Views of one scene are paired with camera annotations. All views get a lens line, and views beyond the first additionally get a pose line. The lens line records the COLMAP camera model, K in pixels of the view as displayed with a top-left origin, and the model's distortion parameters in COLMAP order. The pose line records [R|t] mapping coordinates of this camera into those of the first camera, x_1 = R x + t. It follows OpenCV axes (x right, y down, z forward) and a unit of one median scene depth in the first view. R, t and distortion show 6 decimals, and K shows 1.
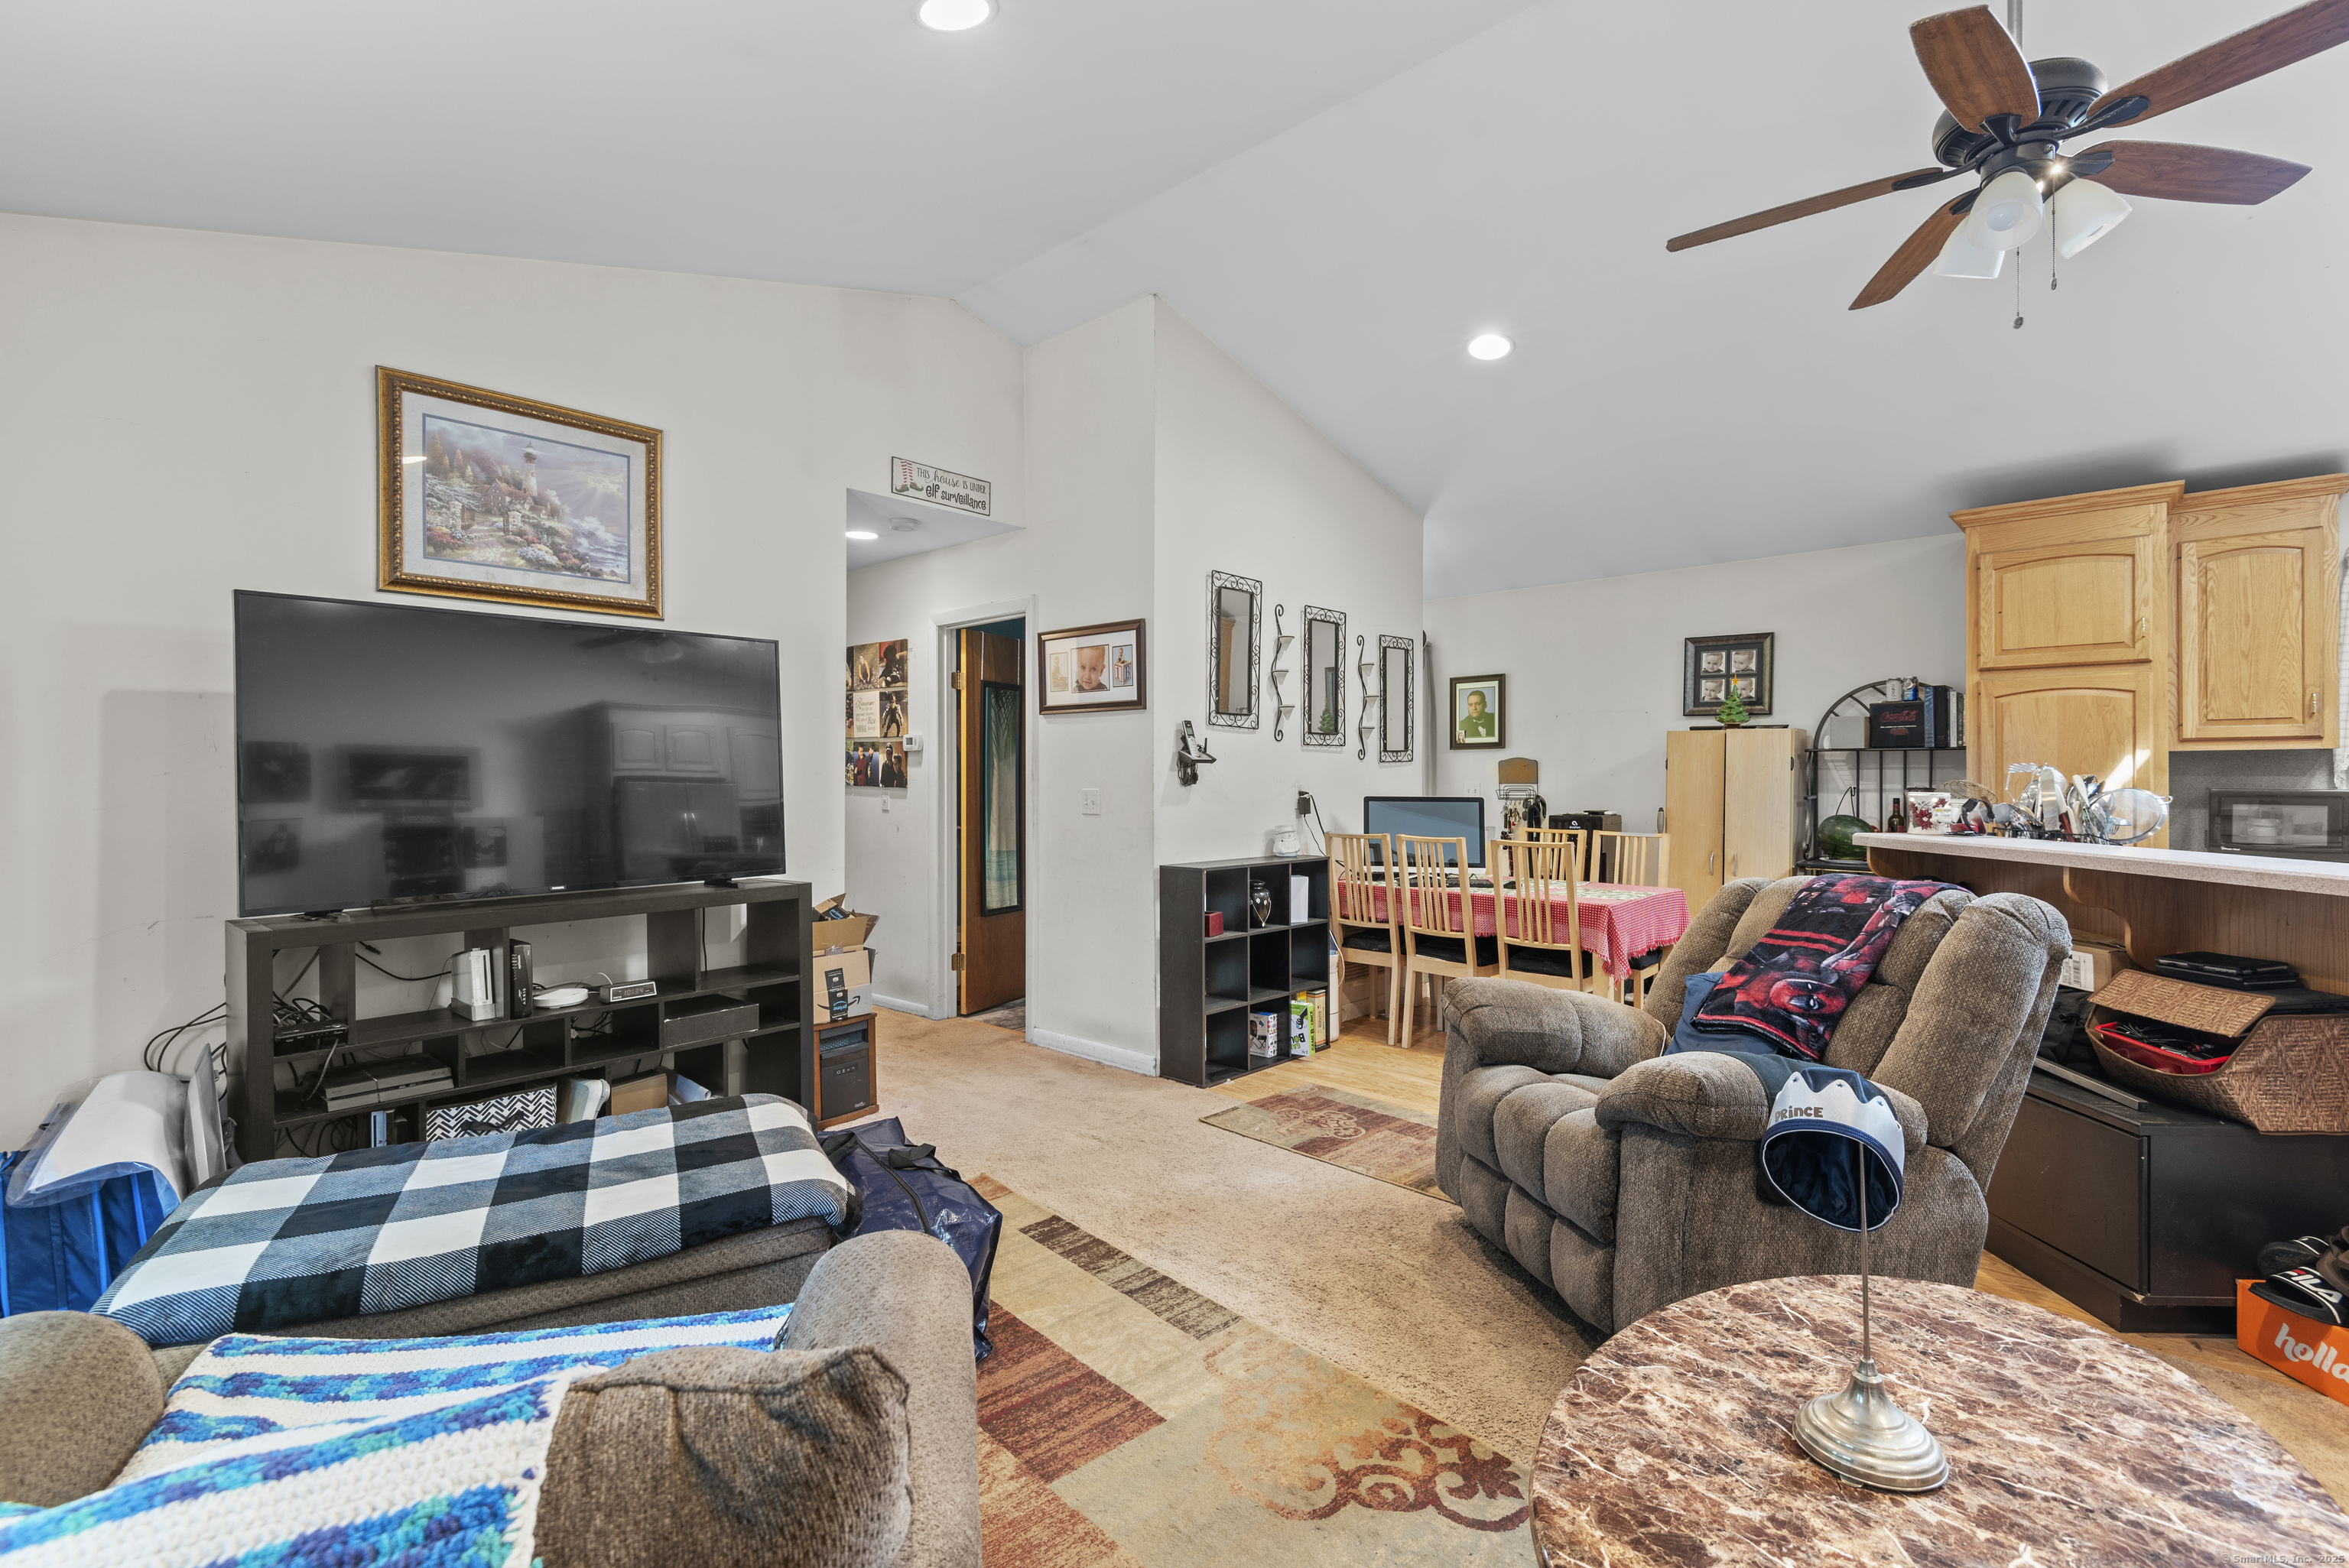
lens RADIAL K [[1057.5, 0, 1174.5], [0, 1057.5, 784.0], [0, 0, 1]] dist [0.031893, -0.021118]
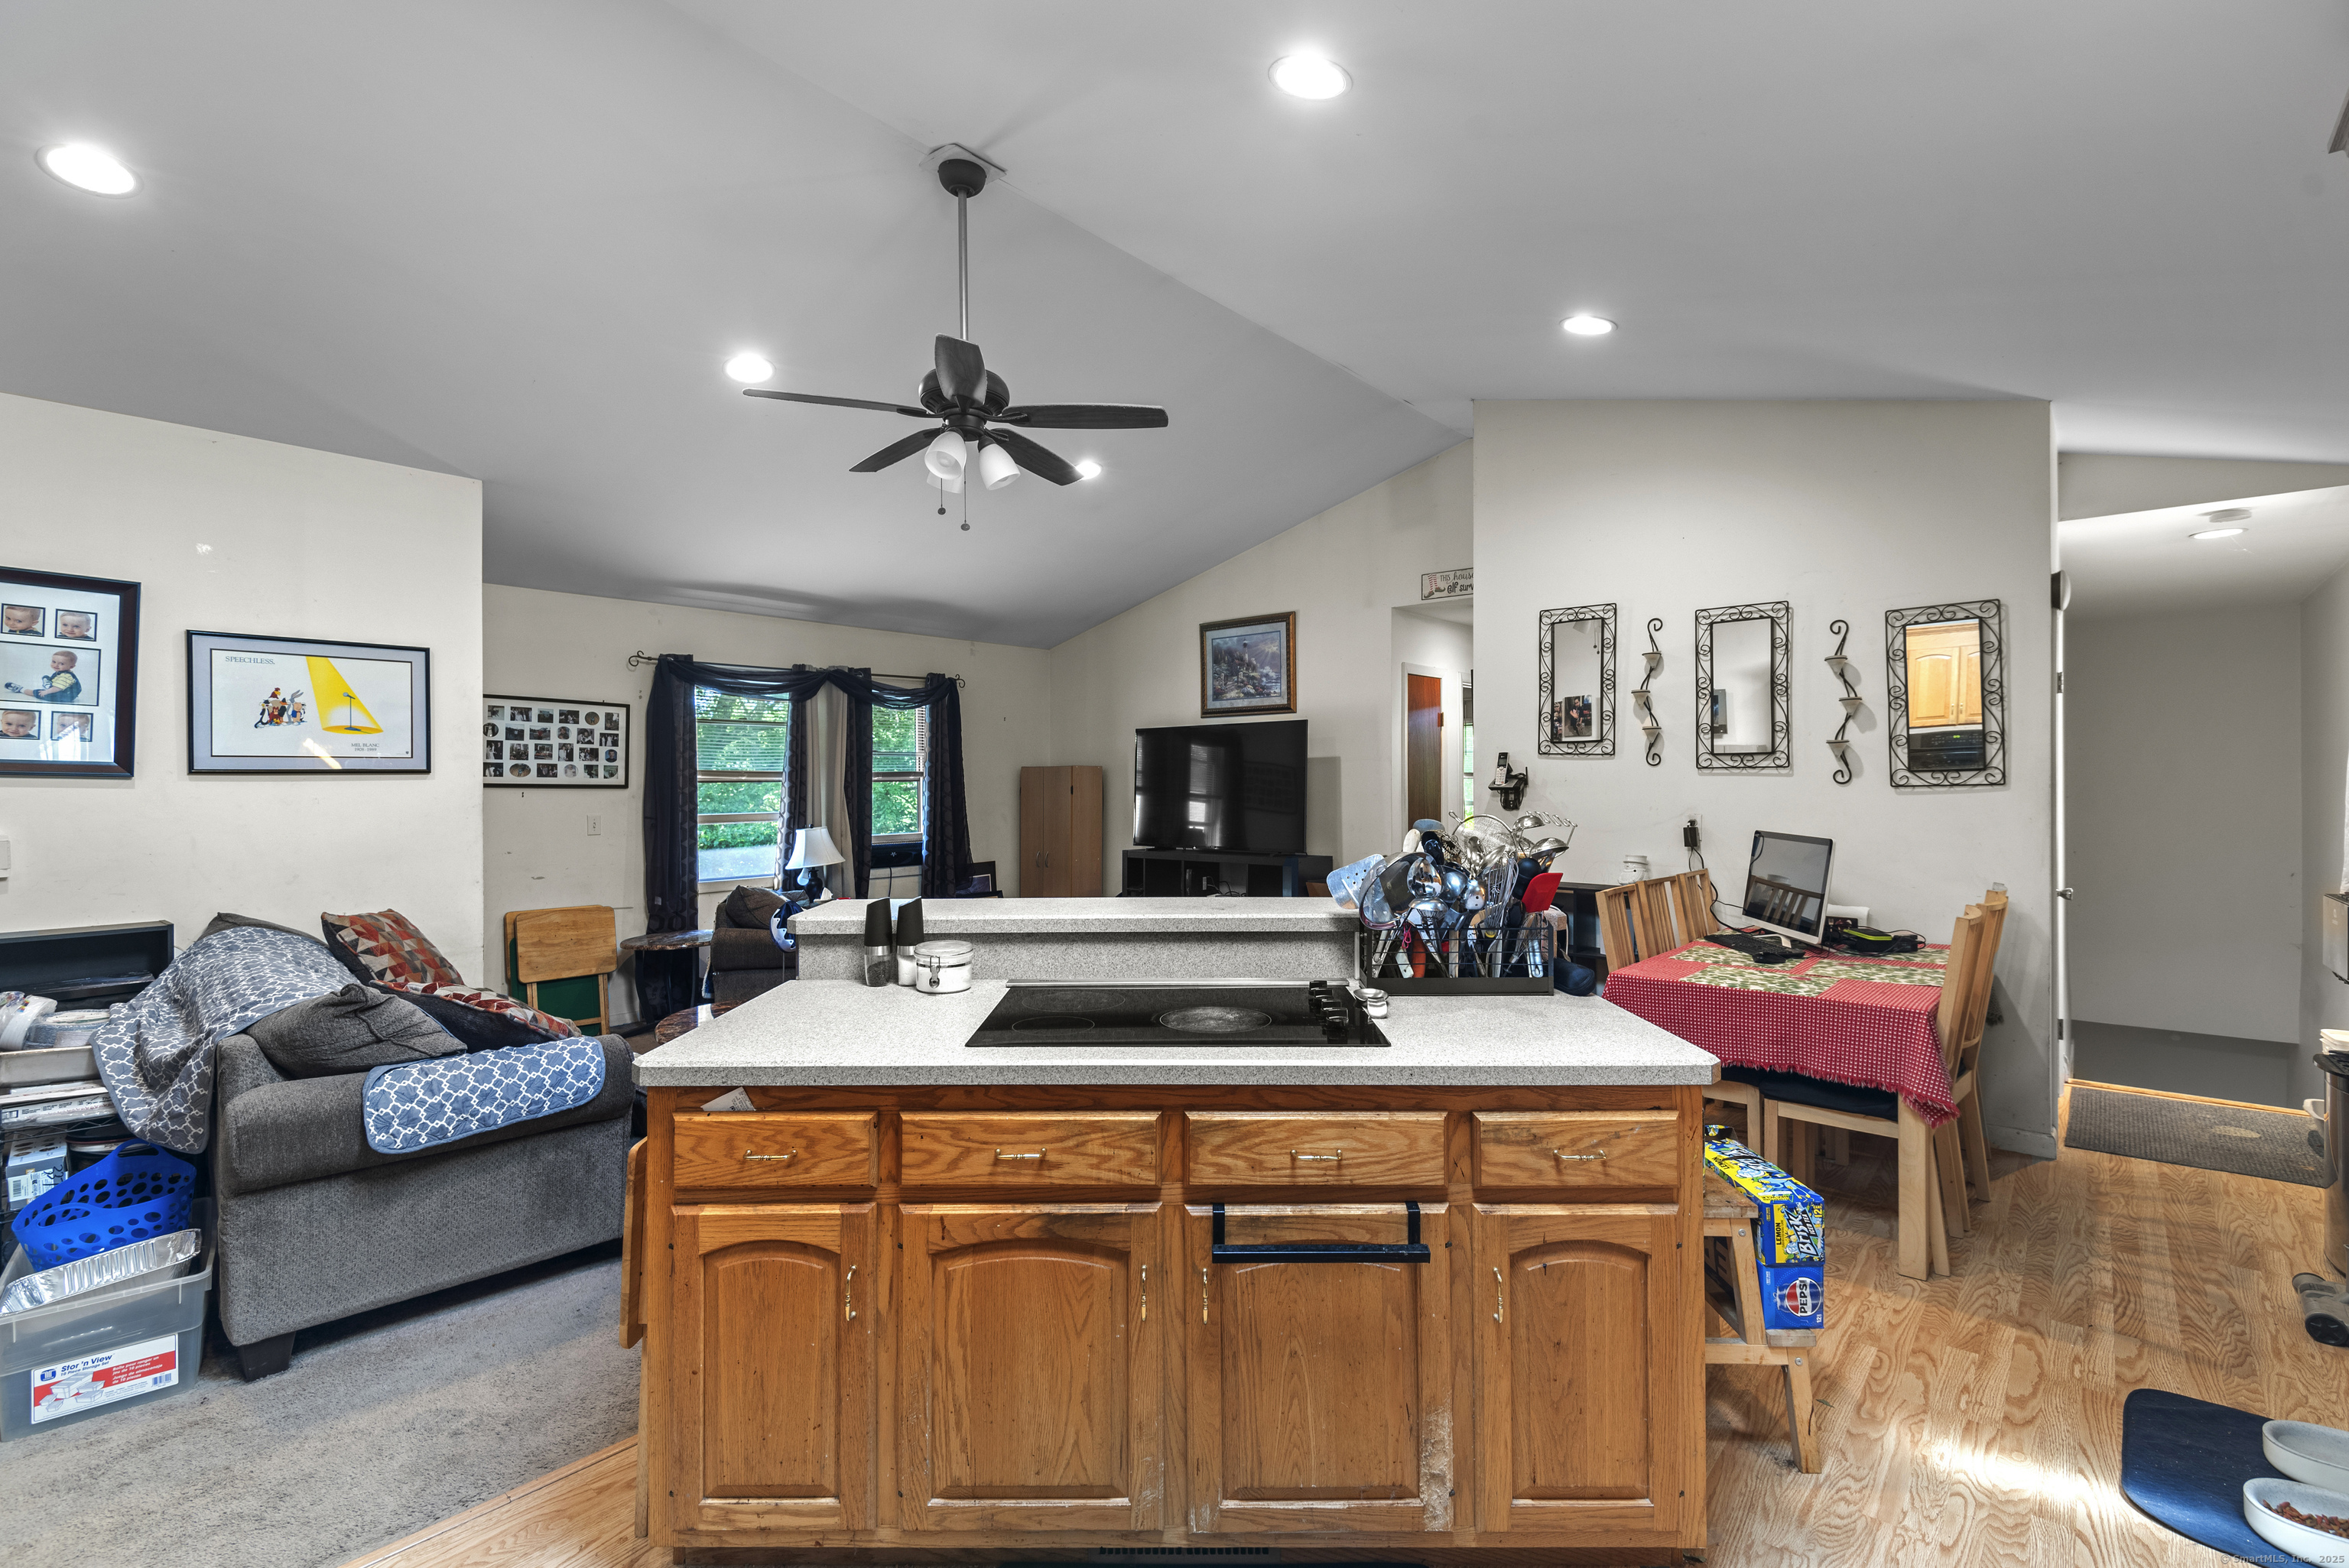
lens RADIAL K [[1057.5, 0, 1174.5], [0, 1057.5, 784.0], [0, 0, 1]] dist [0.031893, -0.021118]
pose [[0.032152, 0.004265, -0.999474, 1.431496], [-0.002511, 0.999988, 0.004186, -0.037682], [0.999480, 0.002375, 0.032163, 0.765632]]
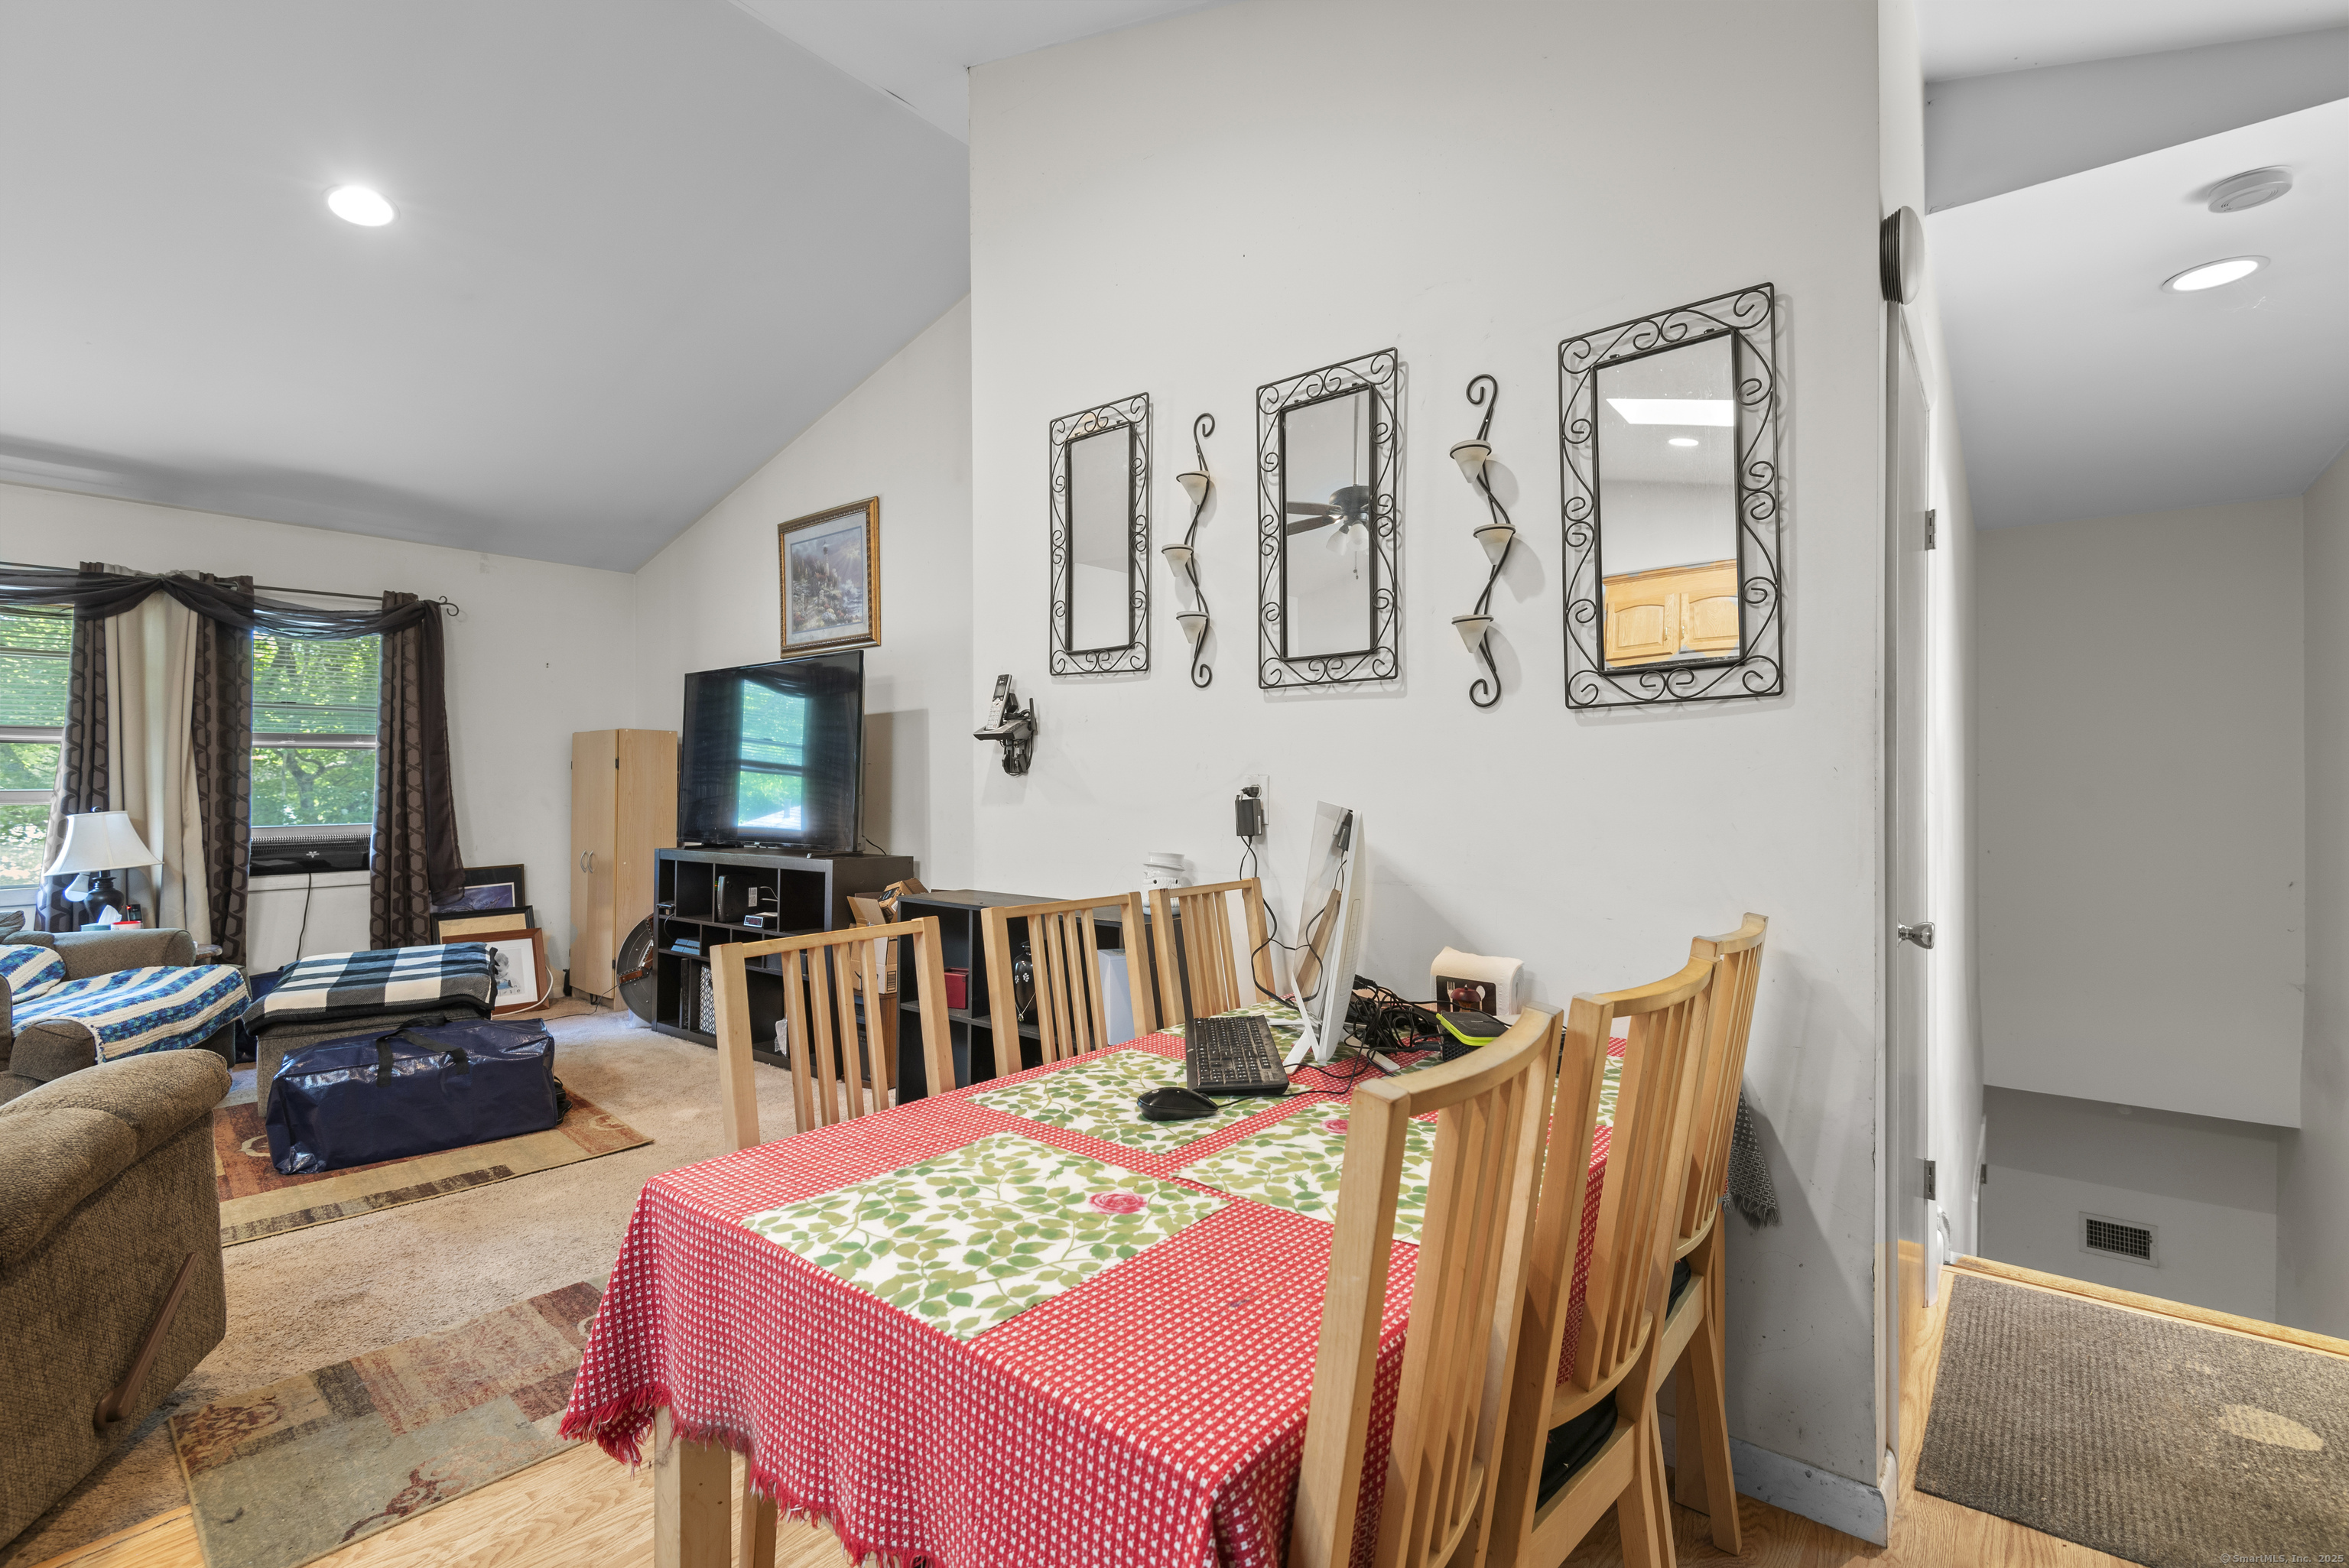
lens RADIAL K [[1051.3, 0, 1179.0], [0, 1051.3, 783.1], [0, 0, 1]] dist [0.033930, -0.020752]
pose [[0.066676, 0.002743, -0.997771, 0.837322], [-0.004314, 0.999988, 0.002461, 0.006208], [0.997765, 0.004140, 0.066687, 1.337388]]
